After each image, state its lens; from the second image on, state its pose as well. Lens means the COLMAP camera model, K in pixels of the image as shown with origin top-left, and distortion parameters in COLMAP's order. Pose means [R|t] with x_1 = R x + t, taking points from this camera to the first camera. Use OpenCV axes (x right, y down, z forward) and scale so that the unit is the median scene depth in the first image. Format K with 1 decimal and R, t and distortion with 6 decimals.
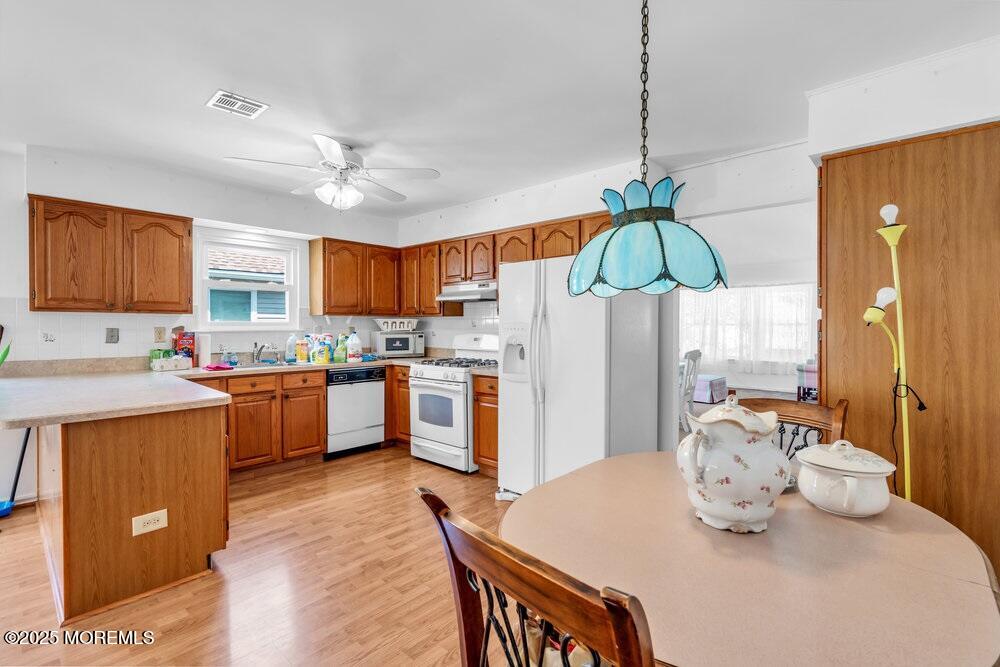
lens RADIAL K [[459.0, 0, 501.8], [0, 459.0, 328.0], [0, 0, 1]] dist [-0.000519, 0.000097]
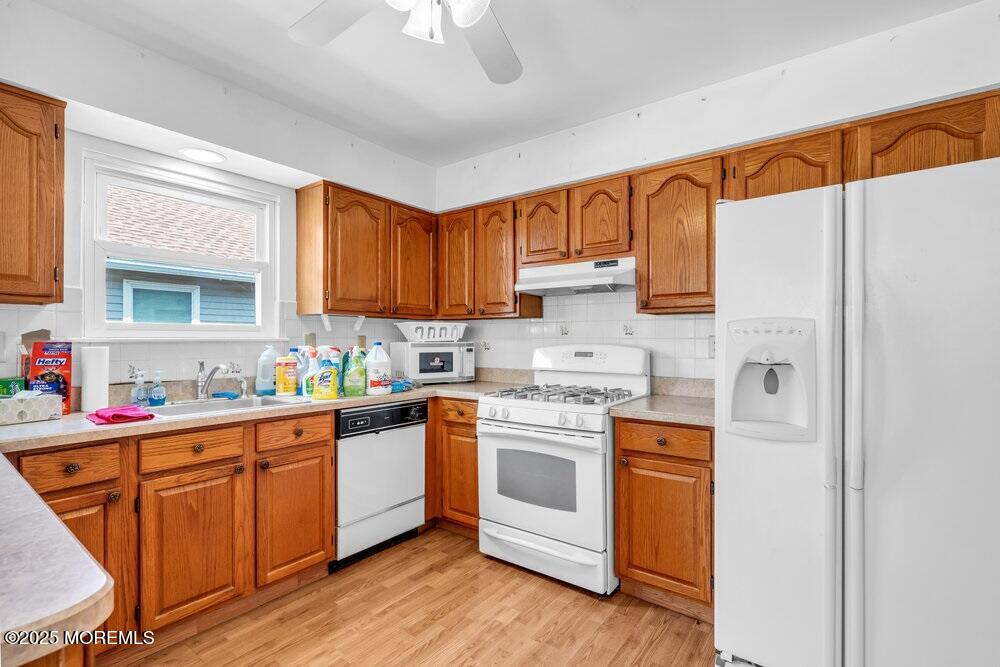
lens RADIAL K [[462.0, 0, 503.1], [0, 462.0, 336.7], [0, 0, 1]] dist [-0.000334, 0.000101]
pose [[0.995465, -0.001391, 0.095114, -0.223714], [0.002800, 0.999888, -0.014682, 0.010503], [-0.095083, 0.014882, 0.995358, 0.405325]]
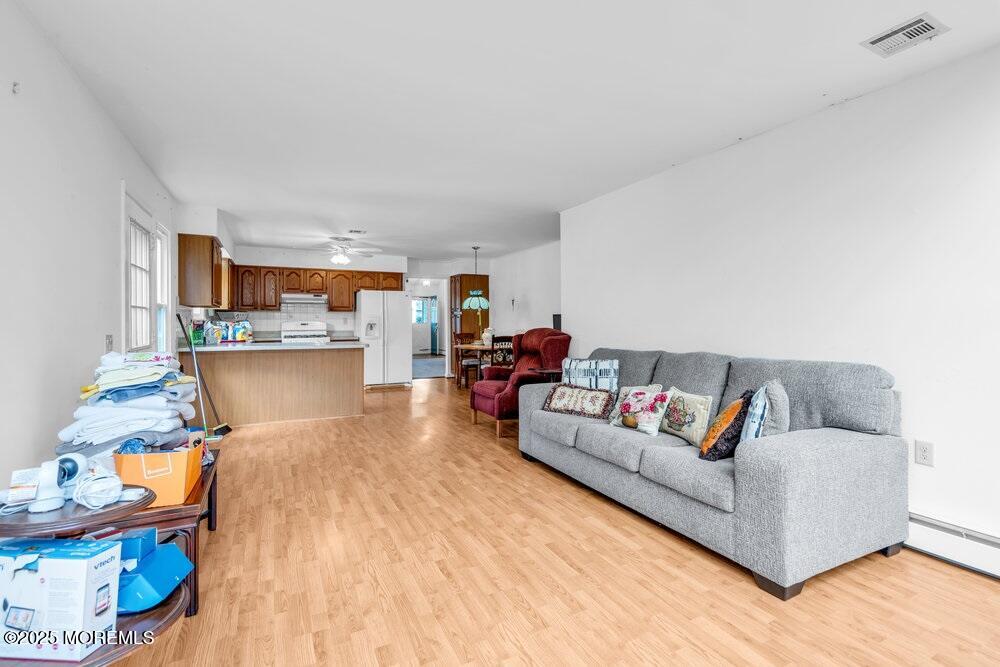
lens RADIAL K [[459.0, 0, 501.8], [0, 459.0, 328.0], [0, 0, 1]] dist [-0.000519, 0.000097]
pose [[0.371300, -0.011595, 0.928440, -1.499159], [0.013965, 0.999879, 0.006902, 0.038514], [-0.928408, 0.010403, 0.371417, -0.416731]]
